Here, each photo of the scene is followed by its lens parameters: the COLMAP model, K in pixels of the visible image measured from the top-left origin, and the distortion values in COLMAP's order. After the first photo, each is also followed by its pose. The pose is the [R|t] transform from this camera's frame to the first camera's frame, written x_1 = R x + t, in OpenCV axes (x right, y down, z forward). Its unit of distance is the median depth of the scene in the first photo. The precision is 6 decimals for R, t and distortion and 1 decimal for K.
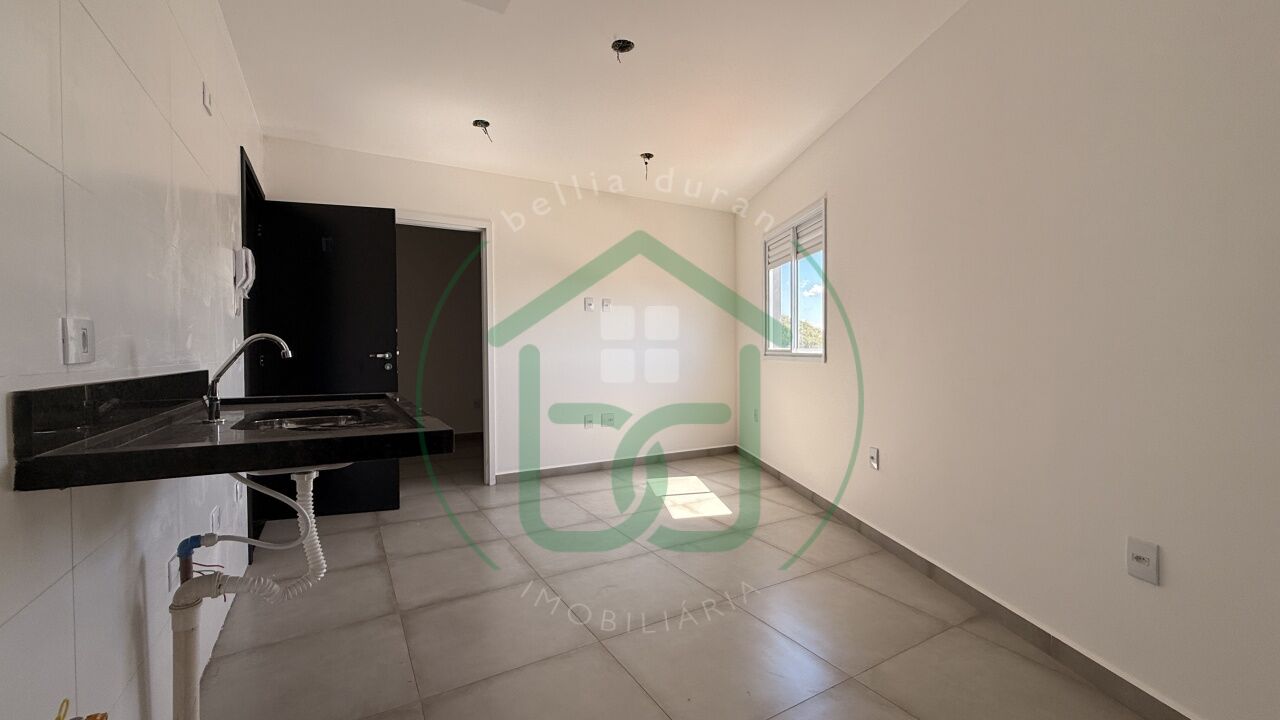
lens RADIAL K [[512.3, 0, 640.0], [0, 512.3, 360.1], [0, 0, 1]] dist [0.001576, -0.000099]
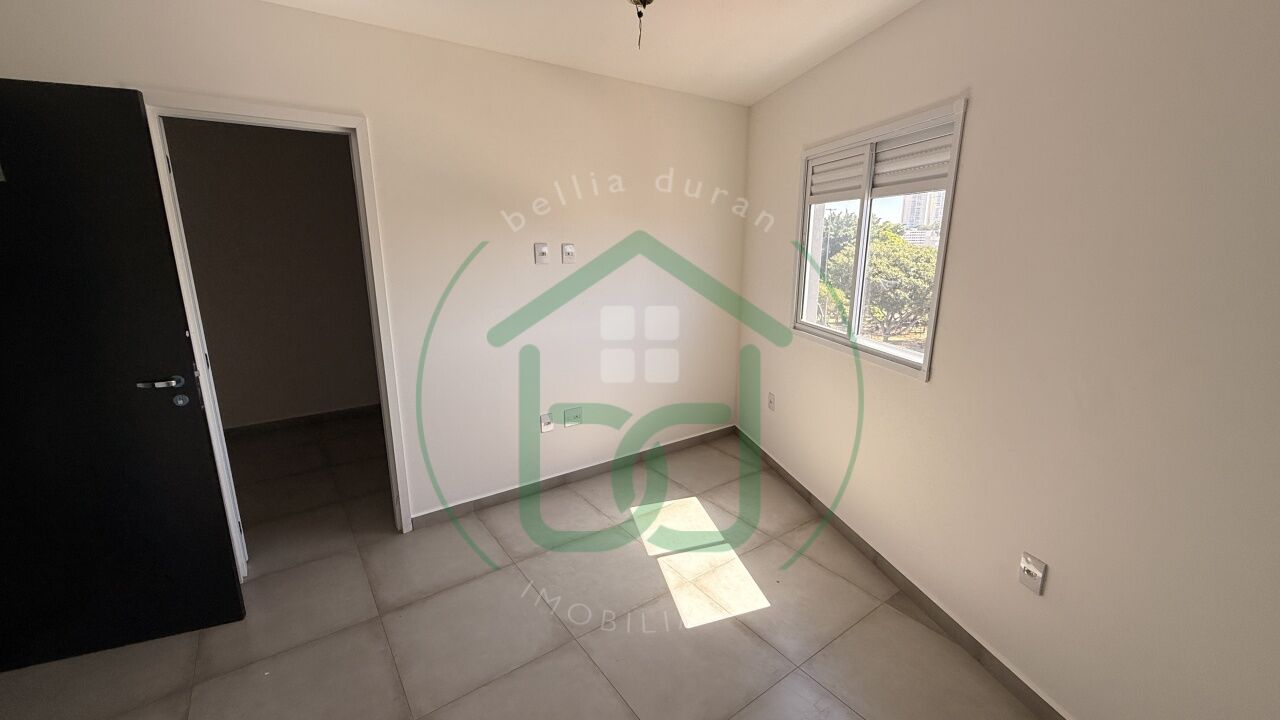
lens RADIAL K [[509.7, 0, 635.9], [0, 509.7, 361.2], [0, 0, 1]] dist [0.000367, -0.000078]
pose [[0.996107, -0.011144, 0.087447, -0.042441], [-0.007341, 0.978048, 0.208249, -0.125050], [-0.087848, -0.208081, 0.974159, 0.364995]]
